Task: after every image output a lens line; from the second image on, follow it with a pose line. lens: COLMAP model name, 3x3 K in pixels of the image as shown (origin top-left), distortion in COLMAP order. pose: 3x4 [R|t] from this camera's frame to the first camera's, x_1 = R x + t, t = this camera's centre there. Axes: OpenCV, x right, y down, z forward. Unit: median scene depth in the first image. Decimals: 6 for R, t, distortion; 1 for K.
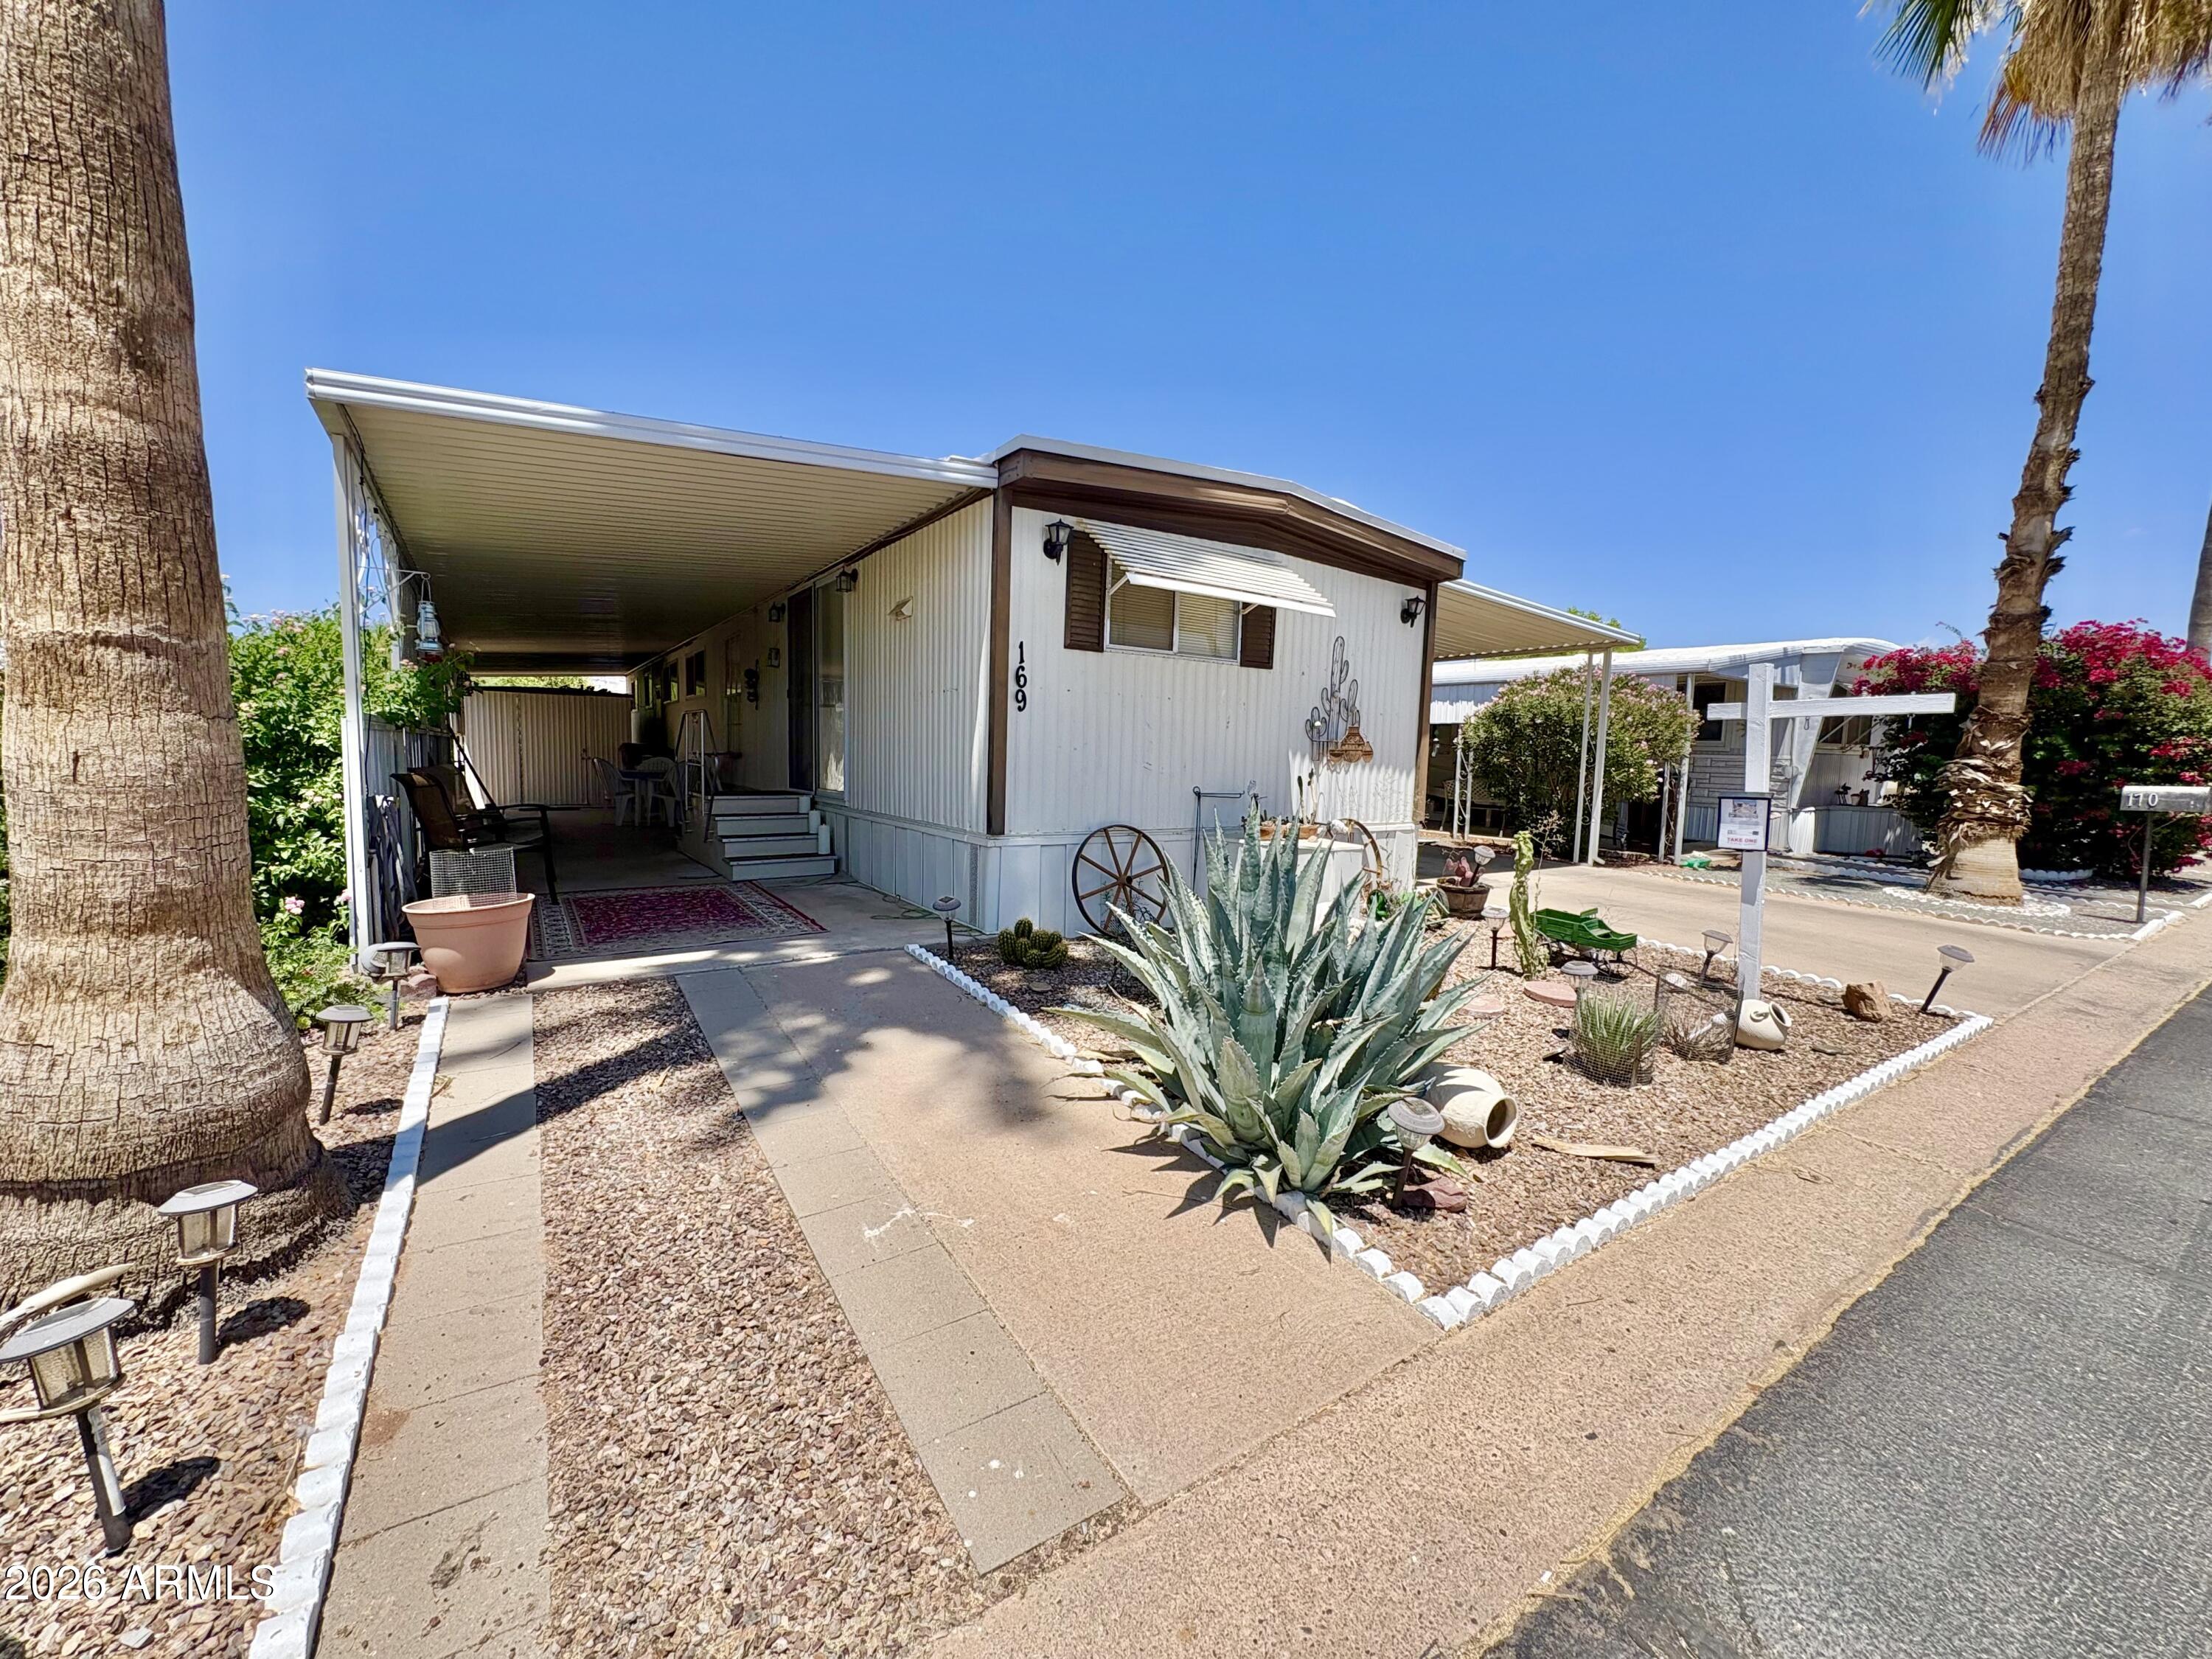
lens RADIAL K [[881.9, 0, 1104.2], [0, 881.9, 825.9], [0, 0, 1]] dist [0.003943, -0.000891]
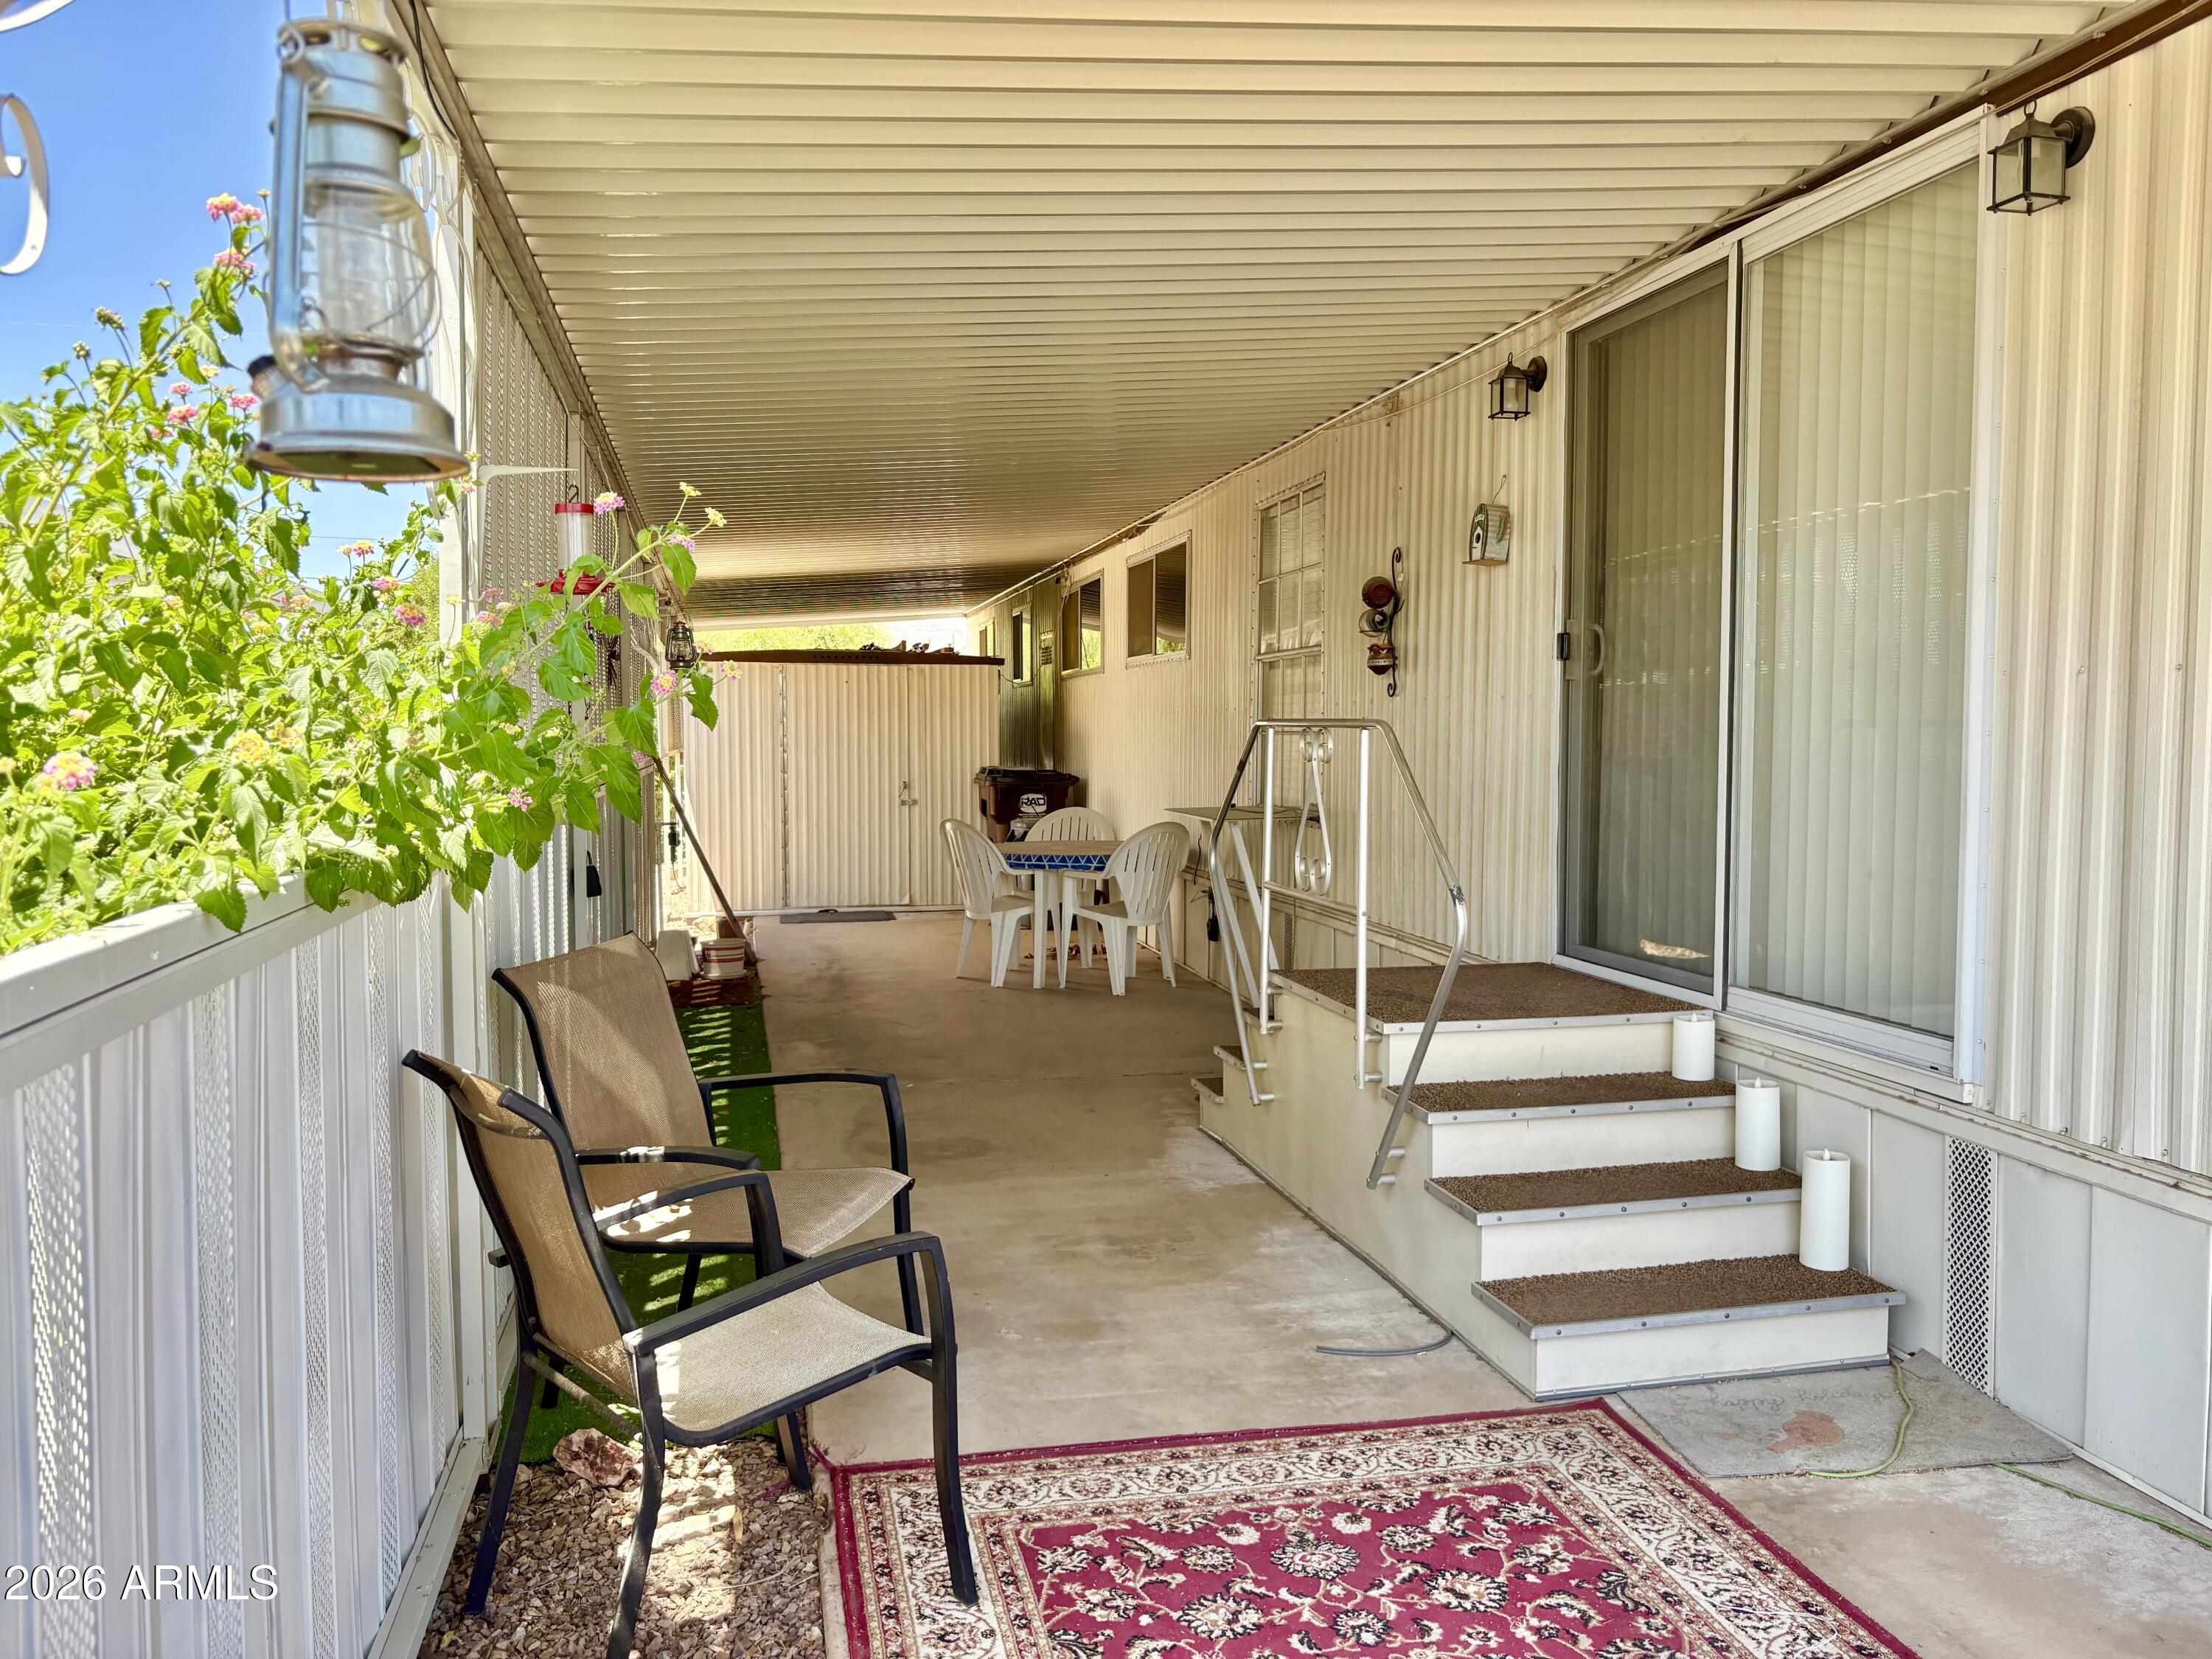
lens RADIAL K [[1657.2, 0, 1106.0], [0, 1657.2, 829.5], [0, 0, 1]] dist [0.075296, -0.100311]
pose [[0.927702, 0.006546, -0.373263, -0.415813], [-0.017070, 0.999544, -0.024896, -0.100043], [0.372930, 0.029468, 0.927391, 0.587154]]
